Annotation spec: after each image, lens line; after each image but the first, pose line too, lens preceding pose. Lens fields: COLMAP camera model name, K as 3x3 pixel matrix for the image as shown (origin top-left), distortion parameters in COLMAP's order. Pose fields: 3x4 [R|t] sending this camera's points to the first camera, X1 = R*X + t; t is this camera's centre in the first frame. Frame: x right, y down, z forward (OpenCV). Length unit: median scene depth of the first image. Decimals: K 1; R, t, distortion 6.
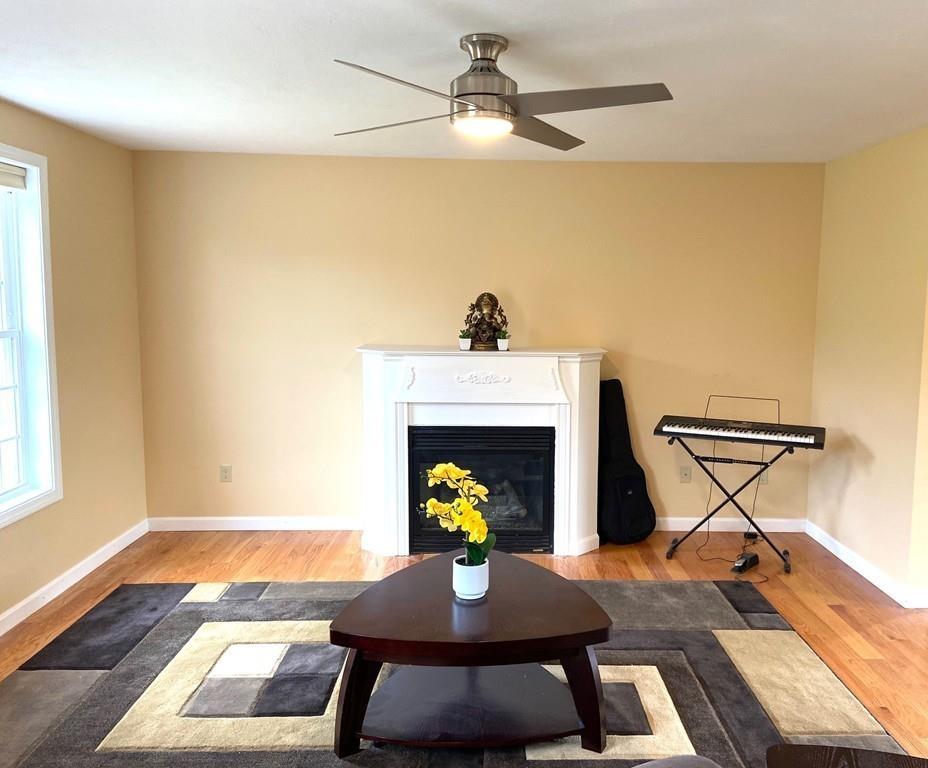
lens RADIAL K [[778.1, 0, 464.0], [0, 778.1, 384.0], [0, 0, 1]] dist [0.143736, -0.204953]
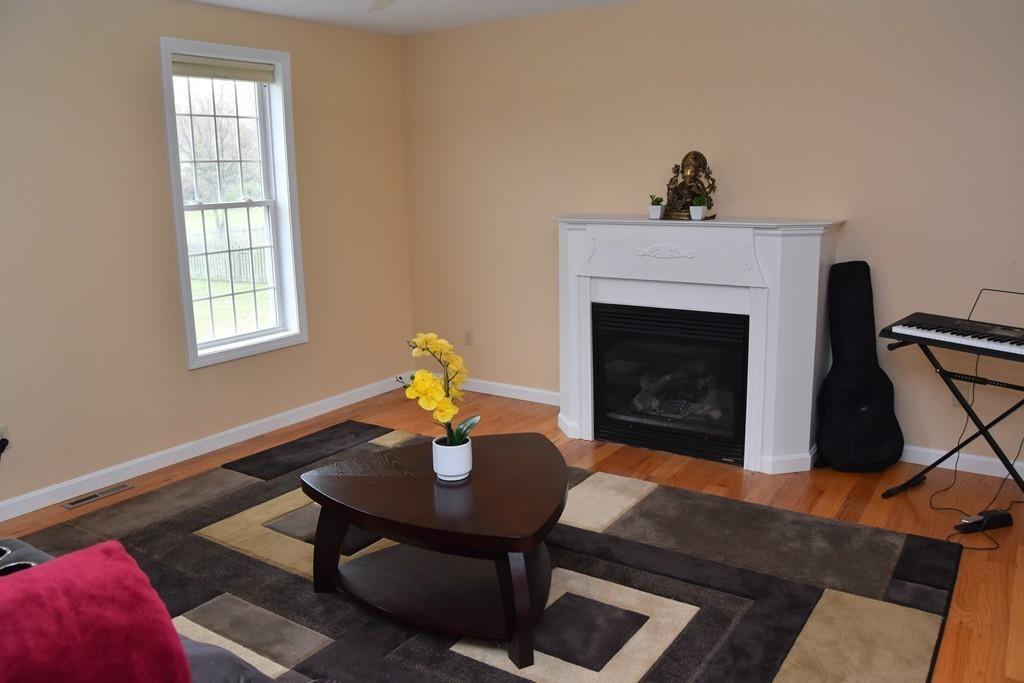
lens RADIAL K [[791.8, 0, 512.0], [0, 791.8, 341.5], [0, 0, 1]] dist [-0.078952, 0.003799]
pose [[0.817566, 0.093730, -0.568155, 0.382253], [-0.039827, 0.993505, 0.106591, 0.004546], [0.574455, -0.064518, 0.815989, 0.188392]]
